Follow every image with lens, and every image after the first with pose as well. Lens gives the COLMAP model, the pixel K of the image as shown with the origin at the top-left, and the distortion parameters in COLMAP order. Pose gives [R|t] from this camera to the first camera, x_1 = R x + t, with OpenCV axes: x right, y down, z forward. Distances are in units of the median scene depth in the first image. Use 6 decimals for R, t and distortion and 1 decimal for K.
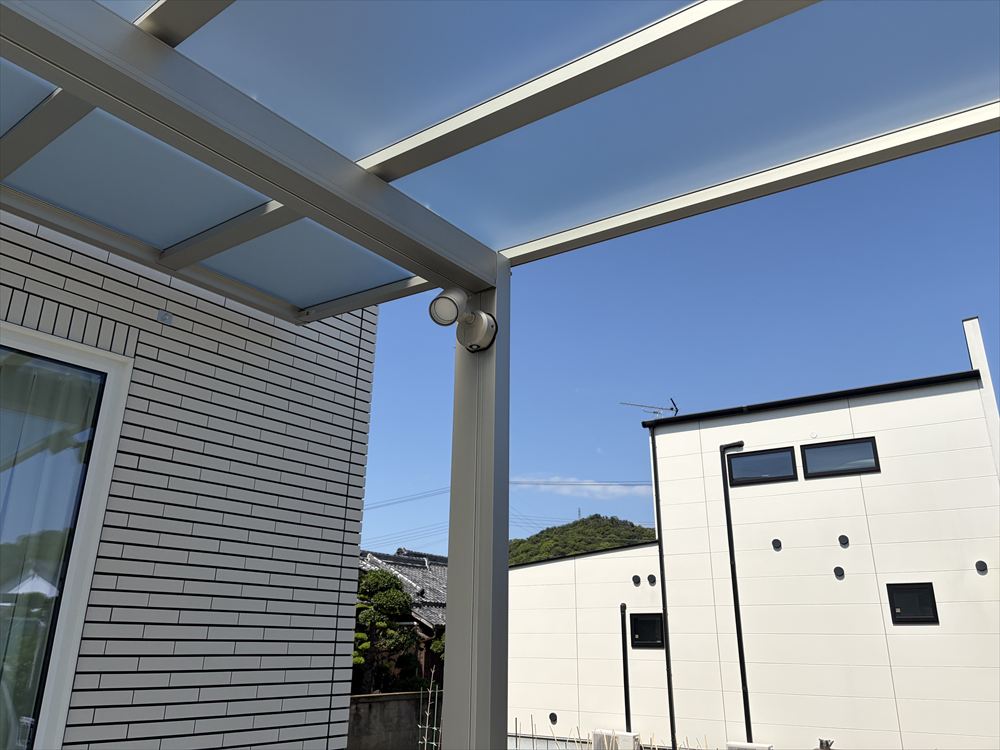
lens RADIAL K [[759.6, 0, 486.6], [0, 759.6, 379.2], [0, 0, 1]] dist [0.052204, -0.053632]
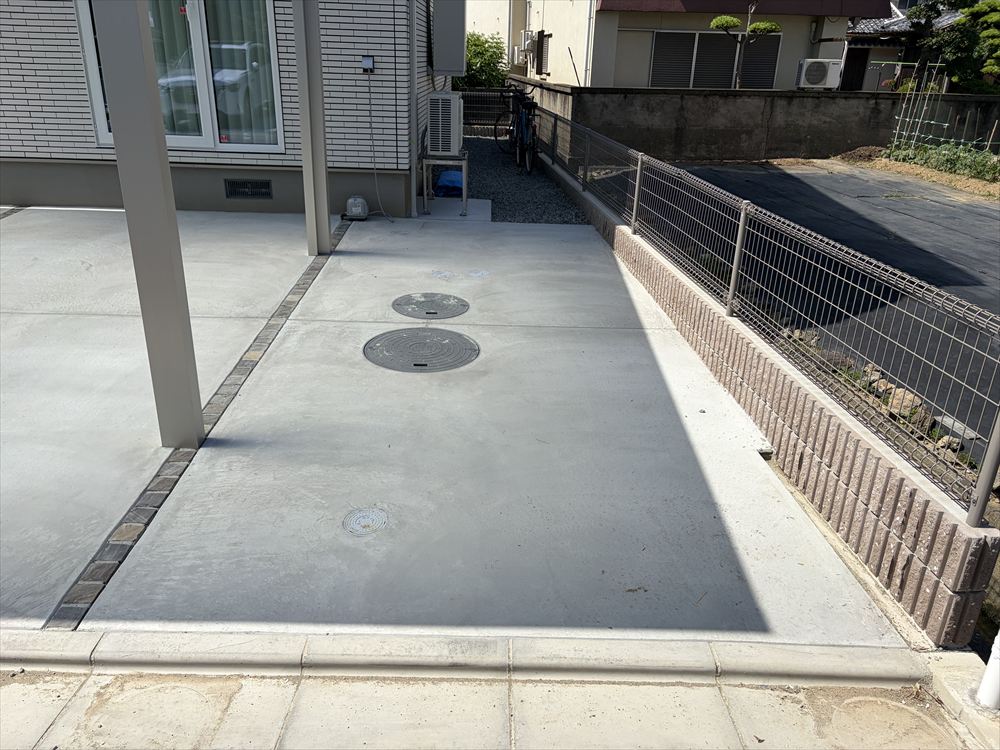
lens RADIAL K [[759.6, 0, 497.4], [0, 759.6, 372.6], [0, 0, 1]] dist [0.052204, -0.053632]
pose [[0.630353, 0.303244, -0.714631, 0.387609], [0.237216, 0.801280, 0.549253, 0.023074], [0.739177, -0.515745, 0.433155, -0.036648]]
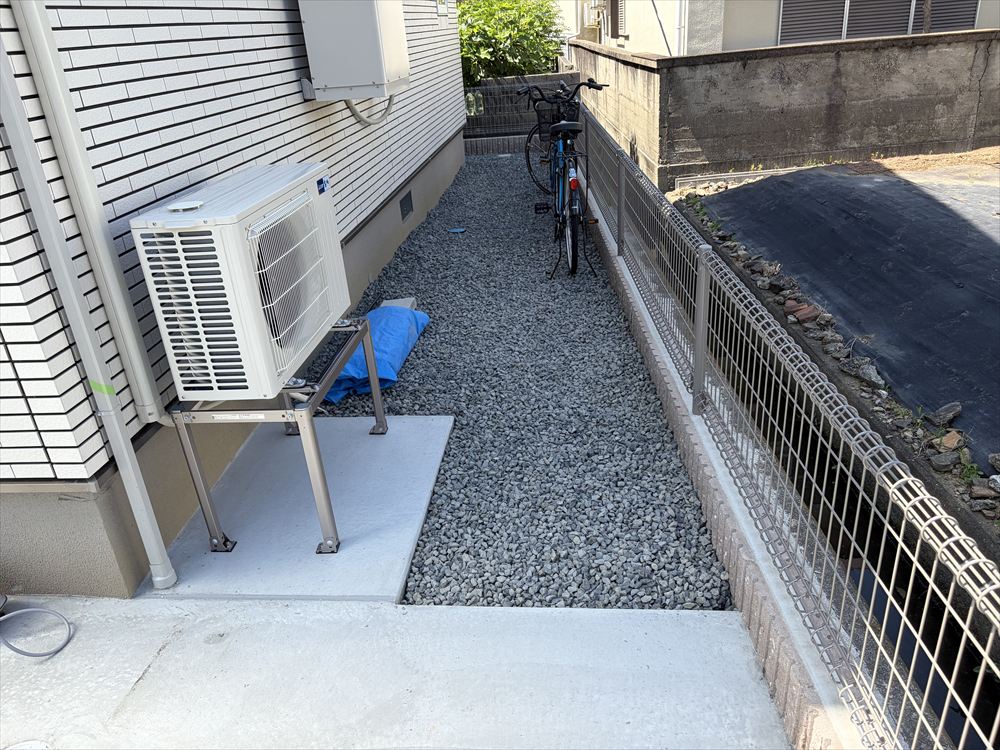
lens RADIAL K [[759.6, 0, 493.6], [0, 759.6, 373.7], [0, 0, 1]] dist [0.052204, -0.053632]
pose [[0.544011, 0.303671, -0.782199, 0.104094], [0.350711, 0.764586, 0.540749, 0.109386], [0.762269, -0.568500, 0.309442, 0.230234]]
